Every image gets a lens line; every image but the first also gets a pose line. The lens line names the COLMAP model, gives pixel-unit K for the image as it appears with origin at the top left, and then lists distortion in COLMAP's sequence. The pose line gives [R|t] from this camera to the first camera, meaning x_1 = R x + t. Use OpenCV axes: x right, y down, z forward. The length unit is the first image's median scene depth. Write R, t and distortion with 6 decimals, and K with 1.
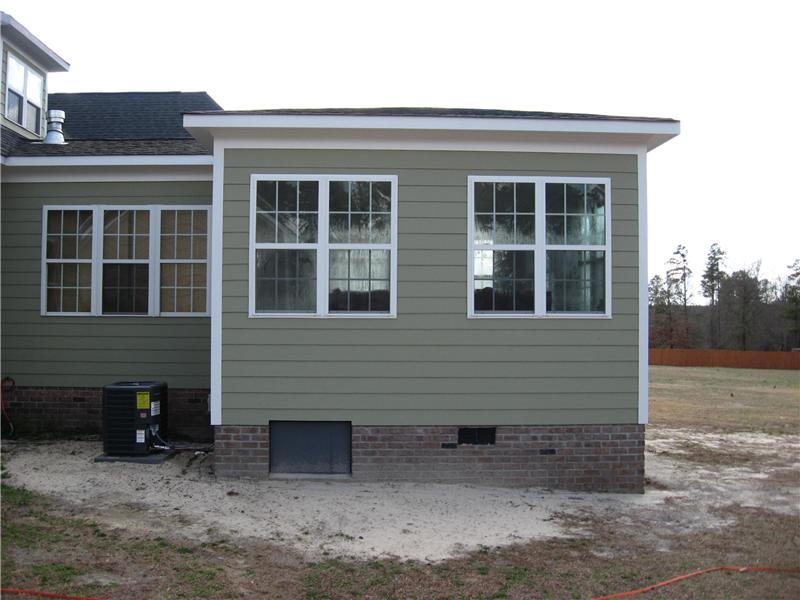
lens RADIAL K [[572.5, 0, 400.0], [0, 572.5, 300.0], [0, 0, 1]] dist [-0.048511, 0.003995]
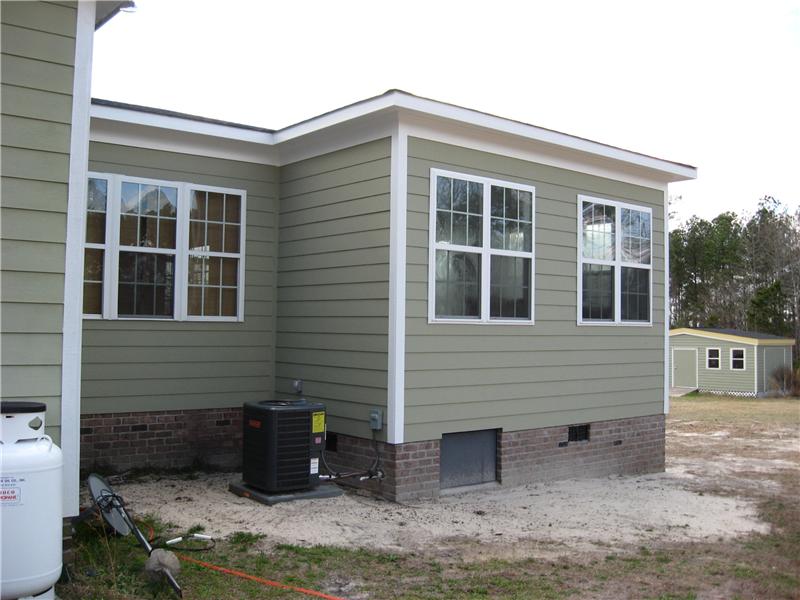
lens RADIAL K [[822.7, 0, 399.2], [0, 822.7, 285.8], [0, 0, 1]] dist [-0.118917, 0.024468]
pose [[0.794407, 0.033668, 0.606452, -1.093936], [-0.026860, 0.999433, -0.020301, -0.001729], [-0.606792, -0.000162, 0.794861, -0.024875]]
